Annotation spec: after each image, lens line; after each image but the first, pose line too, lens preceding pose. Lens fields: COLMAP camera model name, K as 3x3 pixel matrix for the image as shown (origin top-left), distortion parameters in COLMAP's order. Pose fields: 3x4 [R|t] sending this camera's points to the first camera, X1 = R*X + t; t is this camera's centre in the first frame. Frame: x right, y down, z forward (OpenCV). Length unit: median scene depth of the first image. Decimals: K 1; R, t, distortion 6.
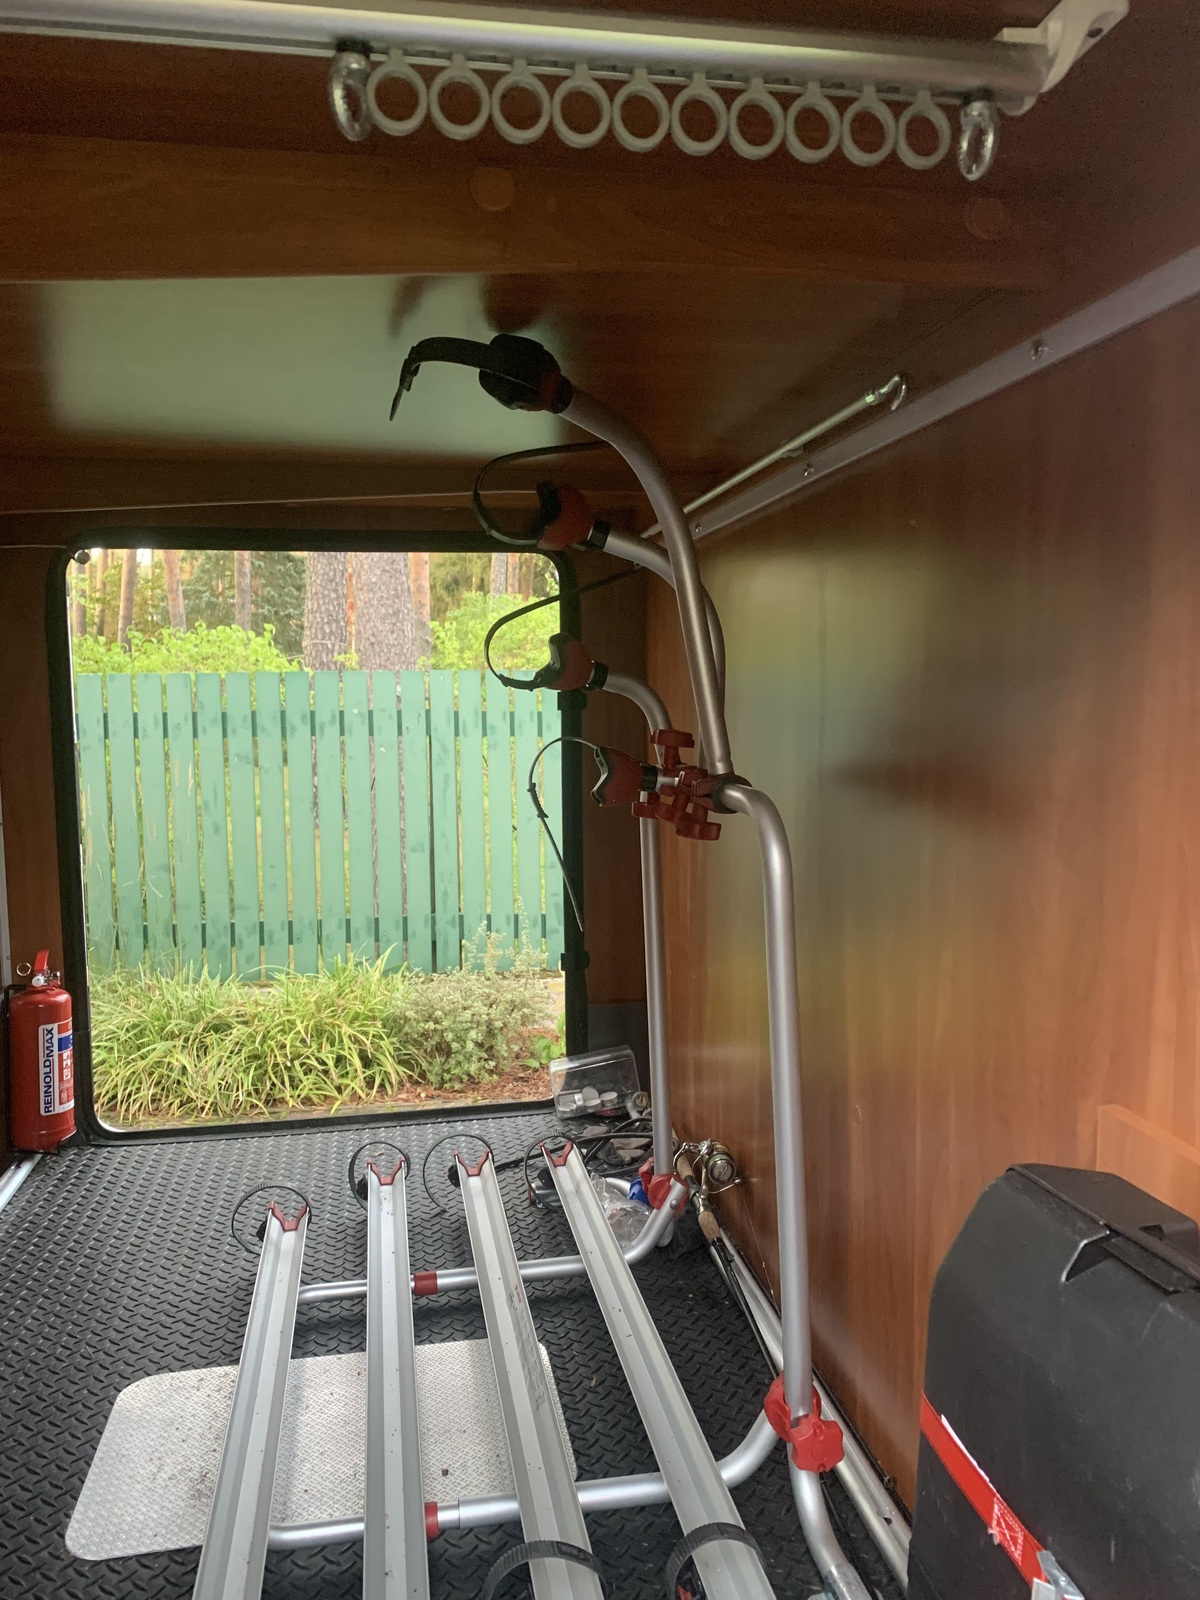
lens RADIAL K [[1172.3, 0, 600.0], [0, 1172.3, 800.0], [0, 0, 1]] dist [0.012701, -0.059571]
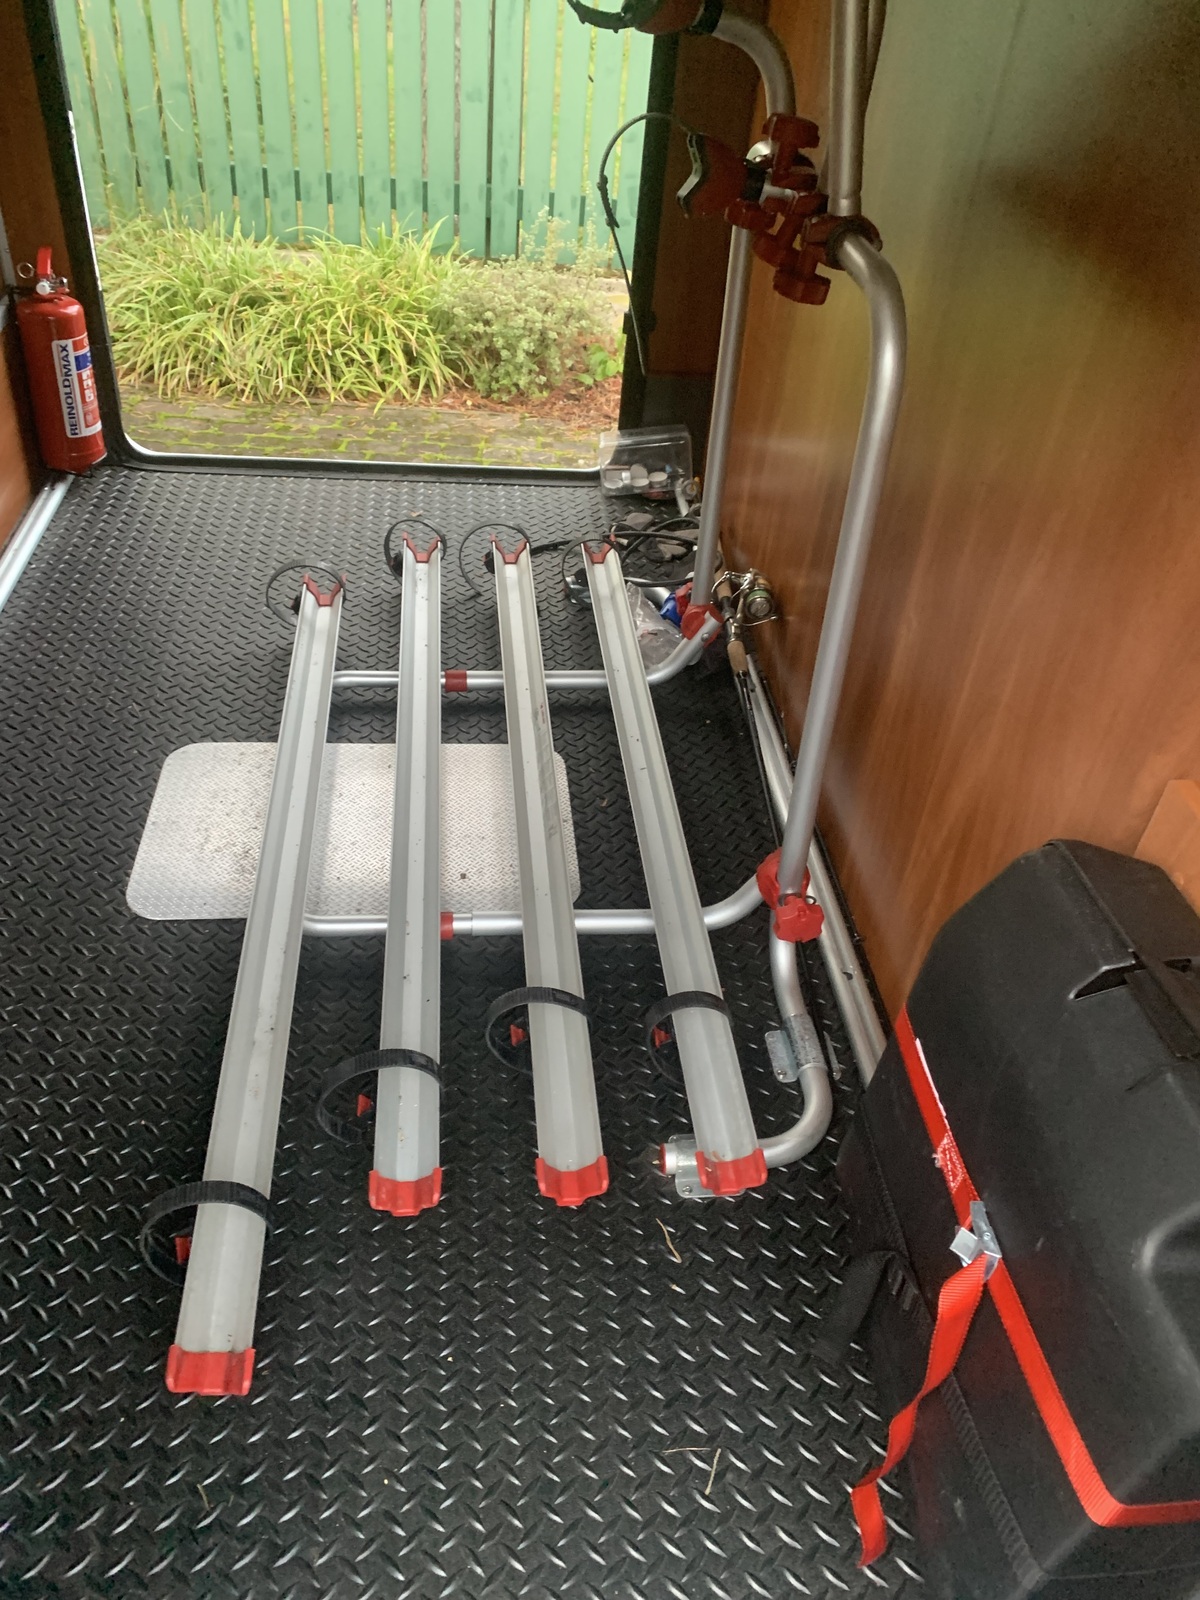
lens RADIAL K [[1172.3, 0, 600.0], [0, 1172.3, 800.0], [0, 0, 1]] dist [0.012701, -0.059571]
pose [[0.992607, 0.121324, -0.003321, -0.005030], [-0.098547, 0.821630, 0.561438, -0.077683], [0.070844, -0.556960, 0.827512, 0.079671]]
